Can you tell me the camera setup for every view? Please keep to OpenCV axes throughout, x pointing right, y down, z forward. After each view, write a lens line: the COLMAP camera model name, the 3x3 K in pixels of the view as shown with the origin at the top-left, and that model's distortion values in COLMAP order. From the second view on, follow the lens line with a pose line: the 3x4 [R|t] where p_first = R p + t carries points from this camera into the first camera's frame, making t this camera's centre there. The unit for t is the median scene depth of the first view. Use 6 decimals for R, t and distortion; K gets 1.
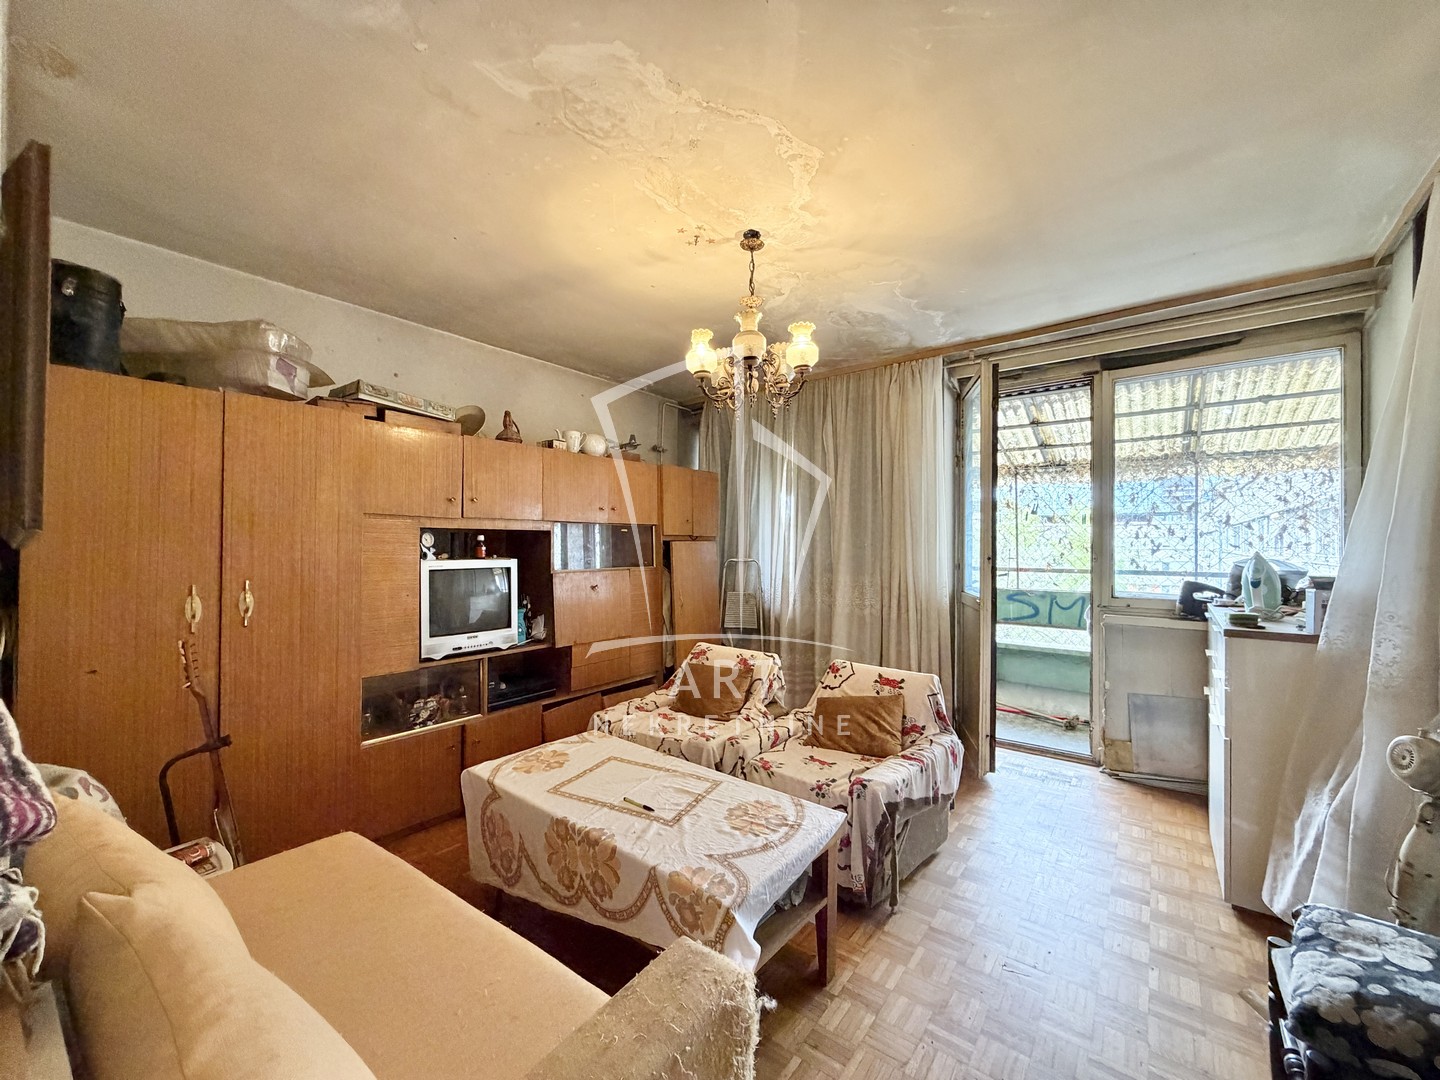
lens RADIAL K [[571.9, 0, 715.9], [0, 571.9, 539.5], [0, 0, 1]] dist [-0.000101, -0.000355]
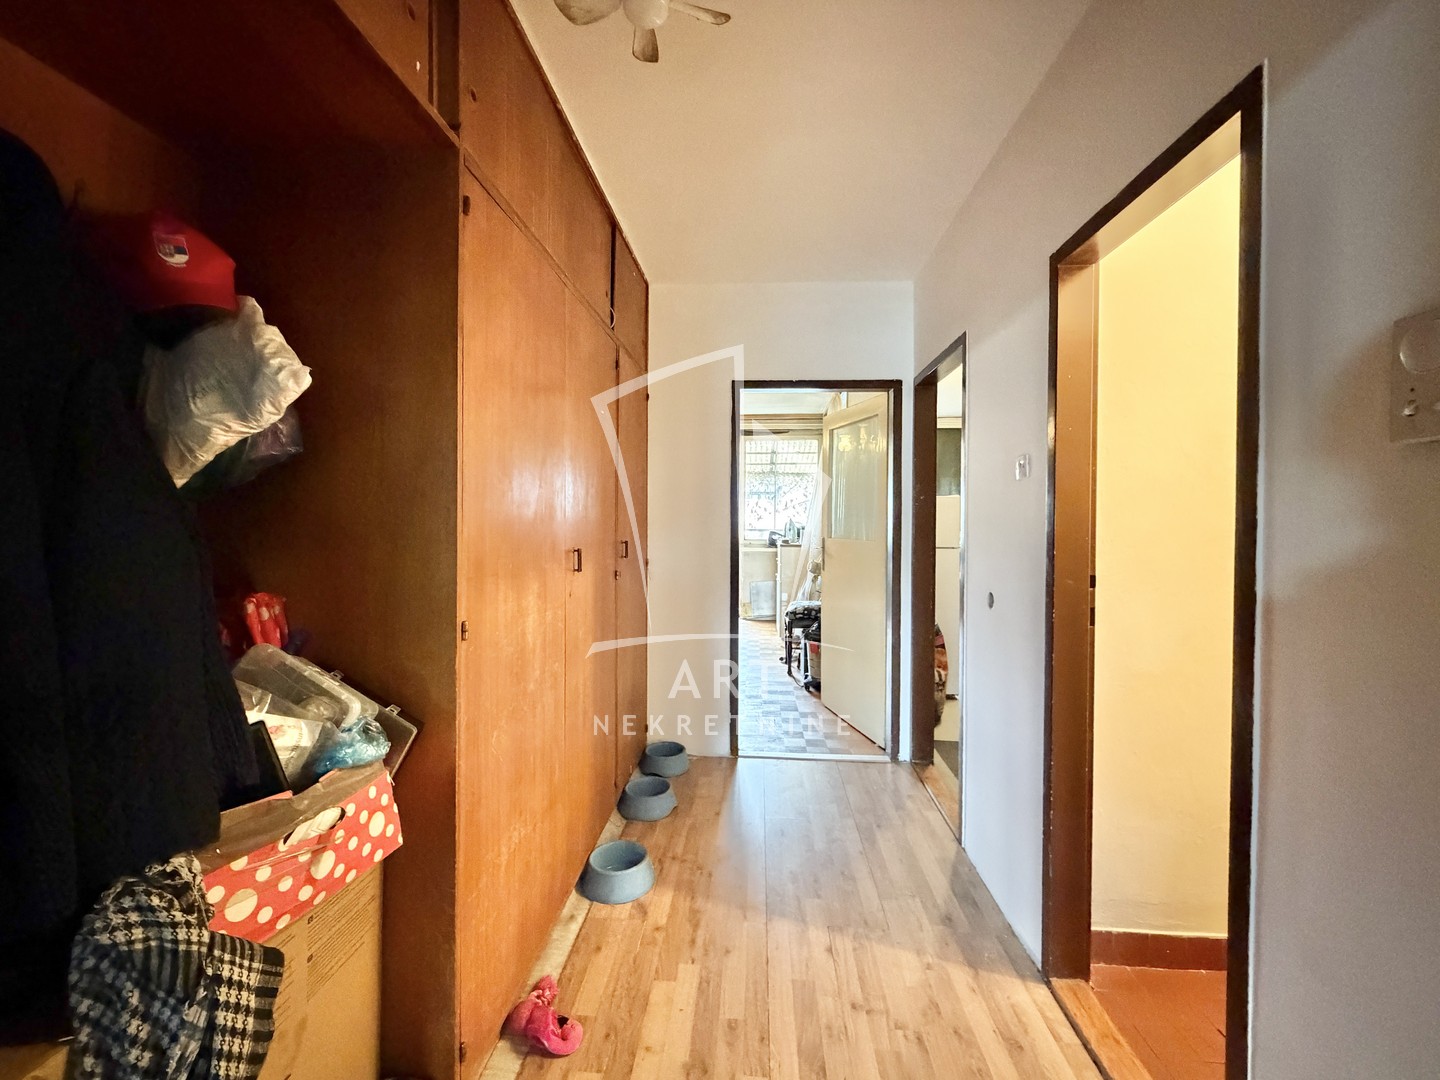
lens RADIAL K [[571.9, 0, 721.3], [0, 571.9, 524.9], [0, 0, 1]] dist [-0.000101, -0.000355]
pose [[0.826714, -0.006599, 0.562583, -0.600933], [-0.005005, 0.999805, 0.019083, 0.003416], [-0.562600, -0.018592, 0.826520, -0.747939]]
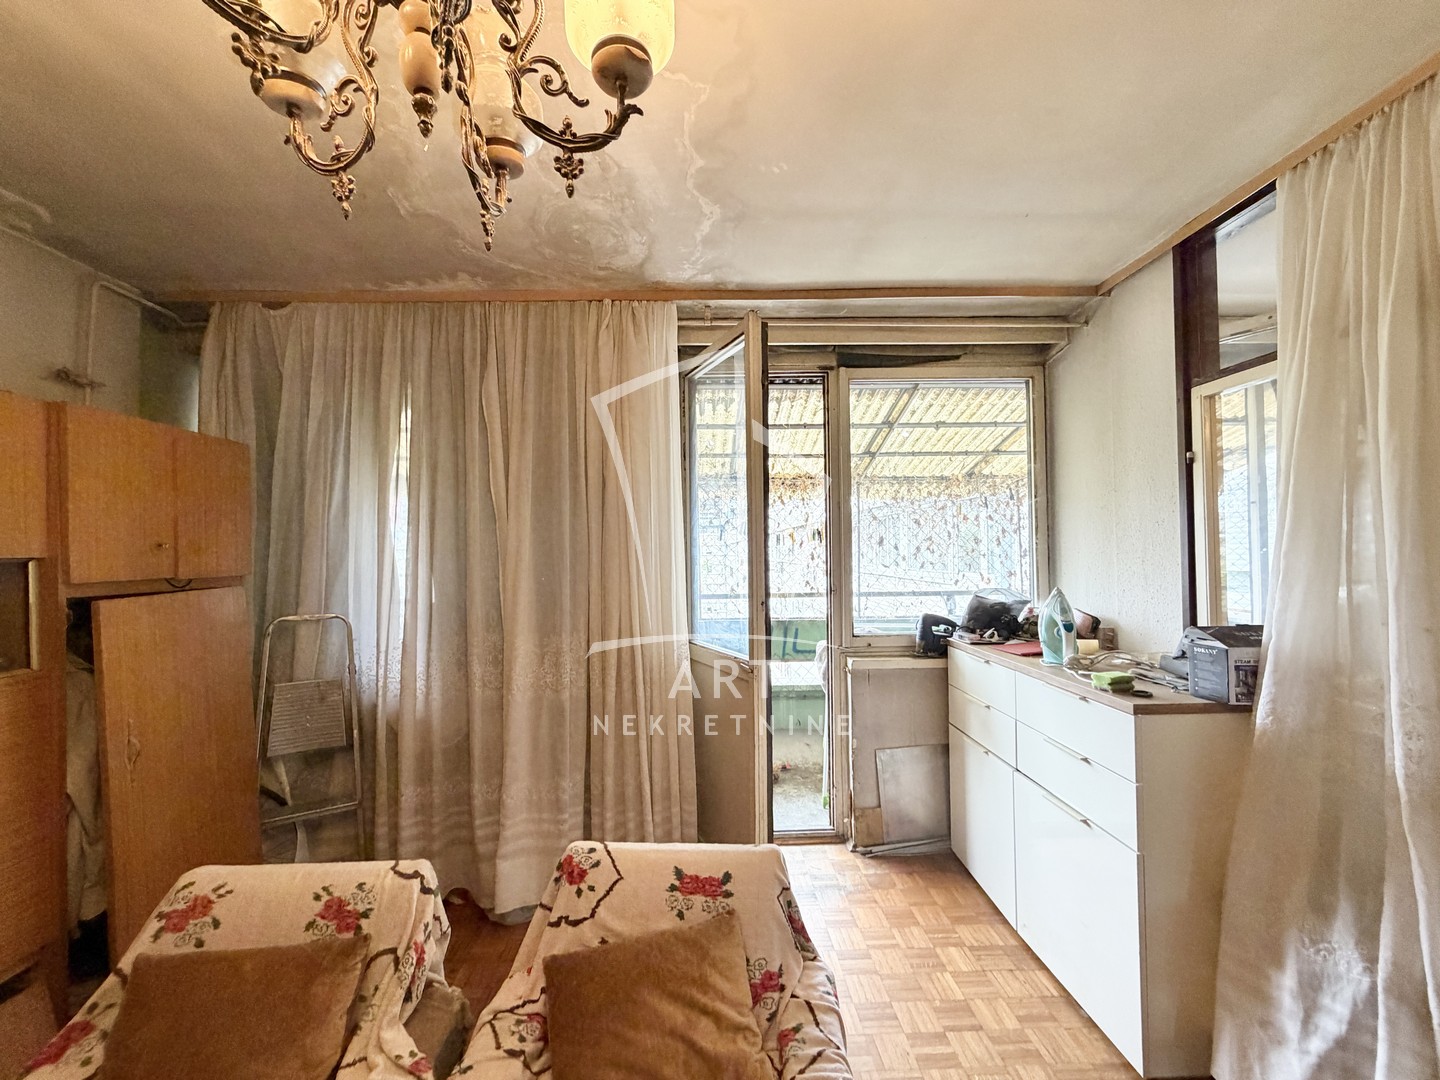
lens RADIAL K [[571.9, 0, 716.2], [0, 571.9, 543.6], [0, 0, 1]] dist [-0.000101, -0.000355]
pose [[0.773569, -0.002810, 0.633706, 0.002237], [0.009834, 0.999923, -0.007570, -0.030513], [-0.633636, 0.012087, 0.773537, 0.464251]]
